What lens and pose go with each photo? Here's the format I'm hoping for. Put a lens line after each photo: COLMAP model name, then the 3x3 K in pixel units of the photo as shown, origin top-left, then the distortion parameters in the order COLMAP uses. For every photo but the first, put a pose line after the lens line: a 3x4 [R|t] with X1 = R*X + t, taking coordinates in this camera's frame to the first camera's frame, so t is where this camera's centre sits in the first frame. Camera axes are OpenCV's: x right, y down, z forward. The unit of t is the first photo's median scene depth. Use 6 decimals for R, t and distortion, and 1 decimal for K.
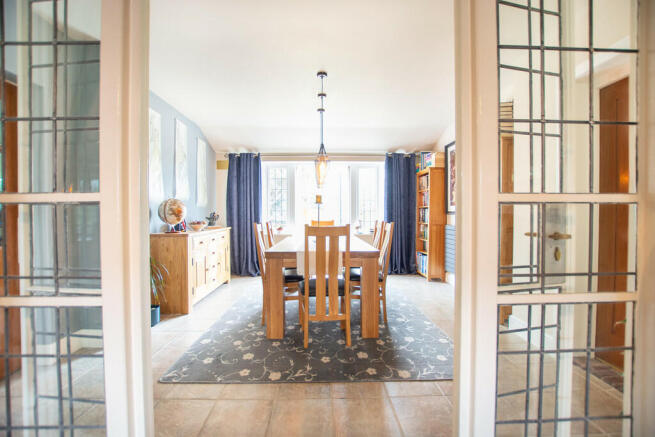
lens RADIAL K [[295.0, 0, 326.3], [0, 295.0, 219.4], [0, 0, 1]] dist [-0.001256, -0.000311]
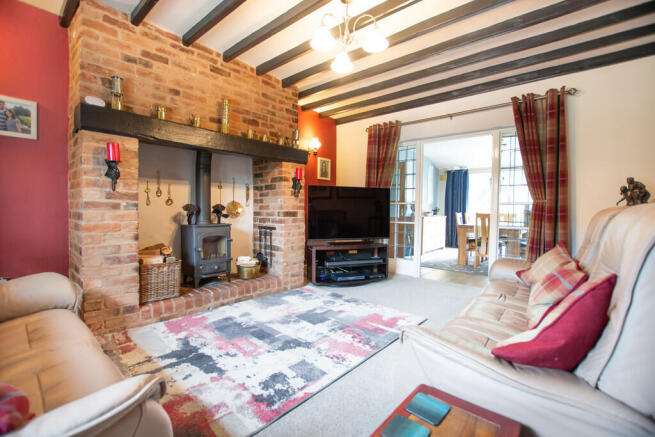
lens RADIAL K [[295.0, 0, 325.3], [0, 295.0, 216.8], [0, 0, 1]] dist [-0.001256, -0.000311]
pose [[0.734943, 0.023317, -0.677728, 0.315975], [-0.016542, 0.999728, 0.016458, 0.015348], [0.677927, -0.000885, 0.735129, -0.726274]]
